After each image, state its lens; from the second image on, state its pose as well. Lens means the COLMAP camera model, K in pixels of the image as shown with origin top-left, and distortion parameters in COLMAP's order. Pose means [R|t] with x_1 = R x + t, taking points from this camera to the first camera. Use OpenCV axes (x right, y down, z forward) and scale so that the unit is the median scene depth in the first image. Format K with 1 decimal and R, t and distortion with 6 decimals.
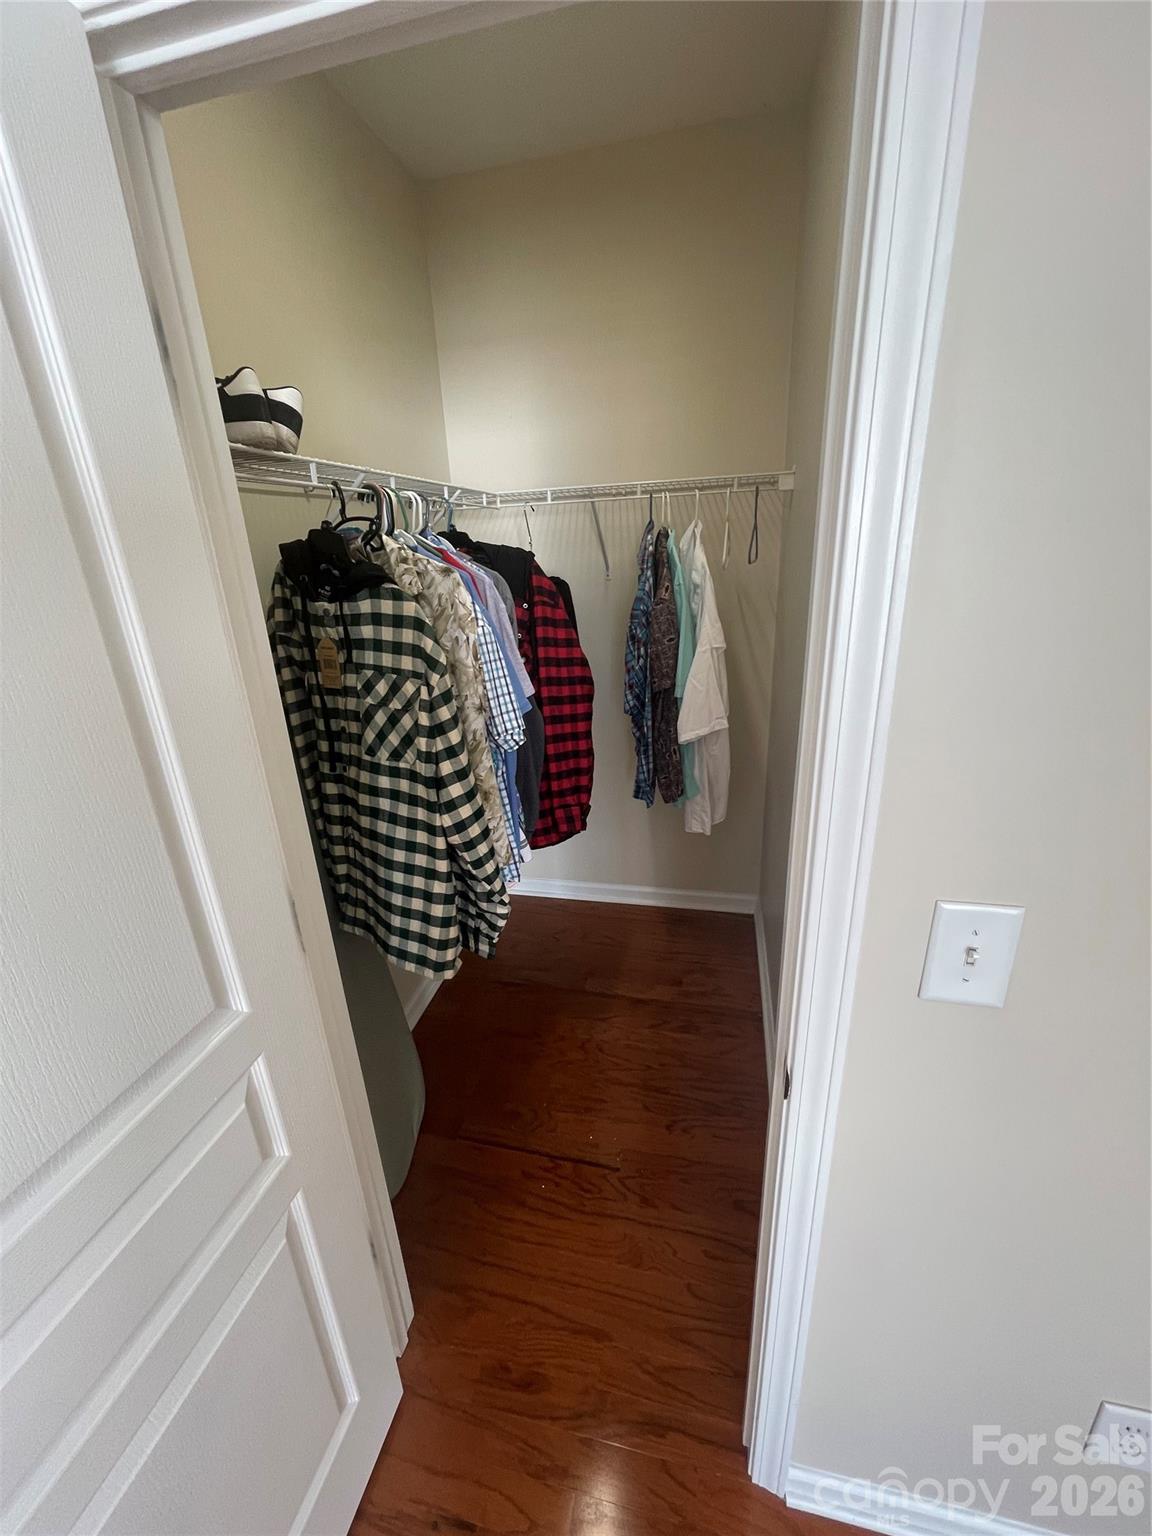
lens RADIAL K [[618.6, 0, 573.1], [0, 618.6, 769.6], [0, 0, 1]] dist [-0.000819, -0.000010]
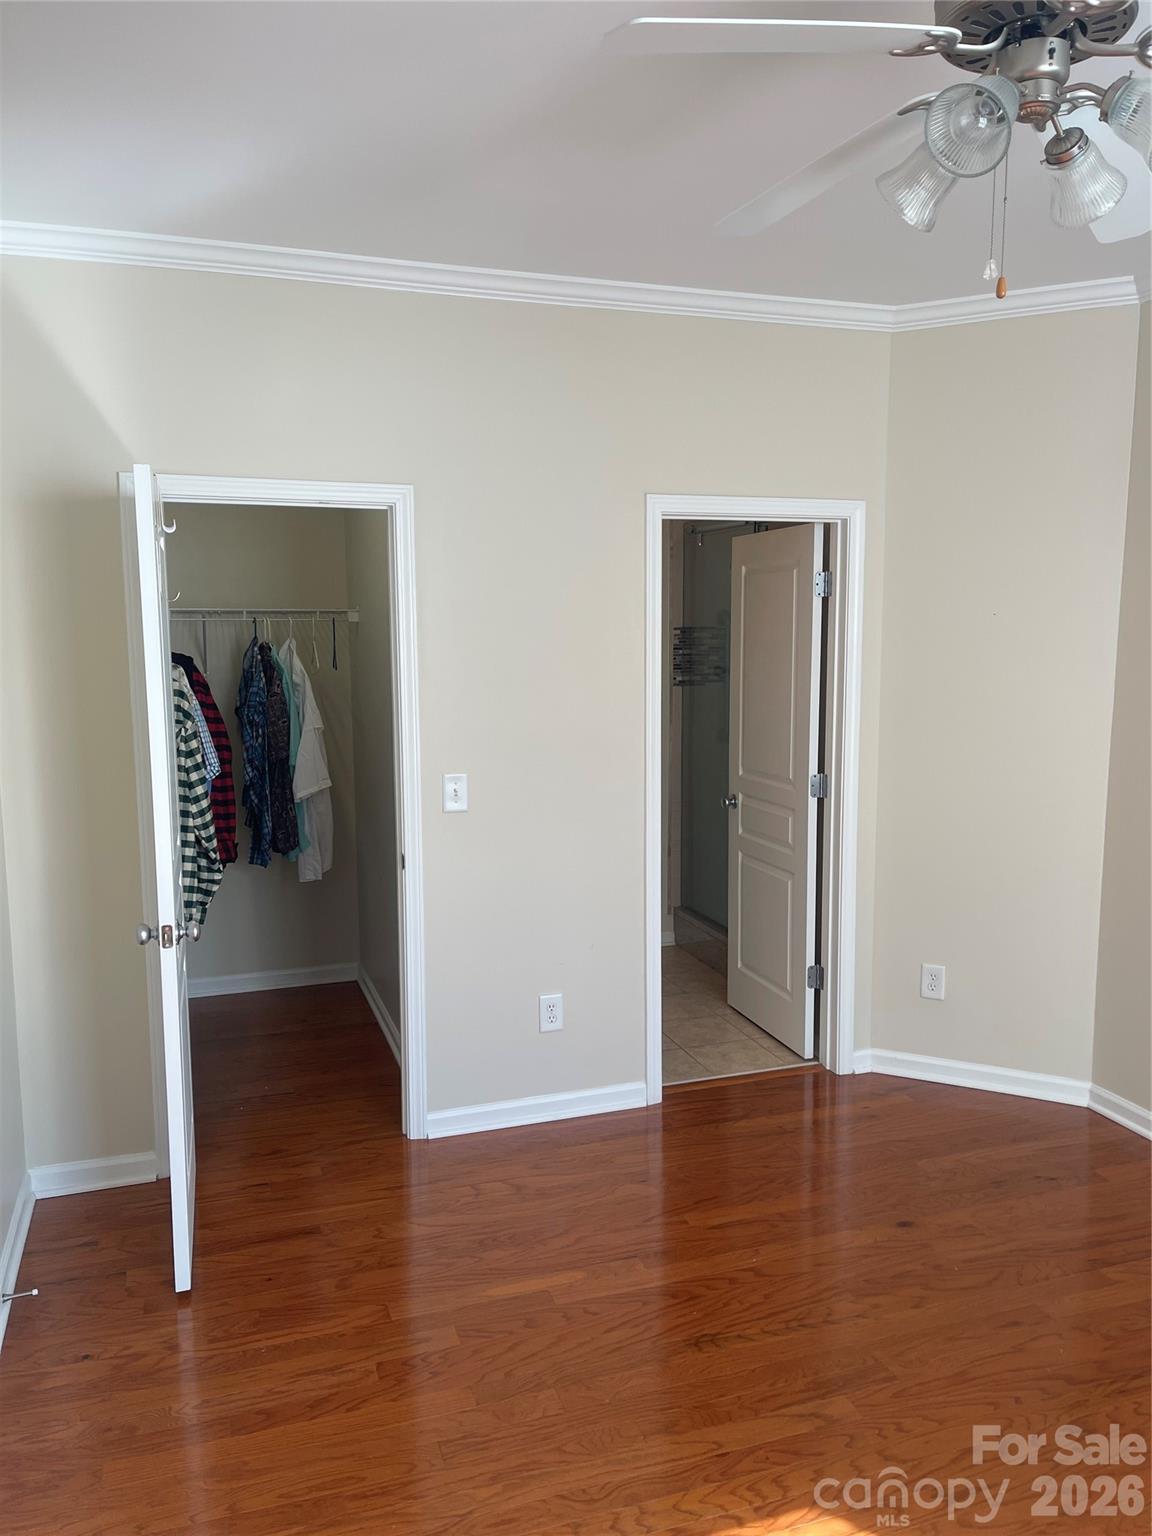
lens RADIAL K [[1165.4, 0, 592.8], [0, 1165.4, 767.1], [0, 0, 1]] dist [0.057961, -0.063754]
pose [[0.844859, -0.020341, 0.534602, -0.618687], [0.152934, 0.966760, -0.204904, 0.494591], [-0.512664, 0.254874, 0.819887, -1.367191]]
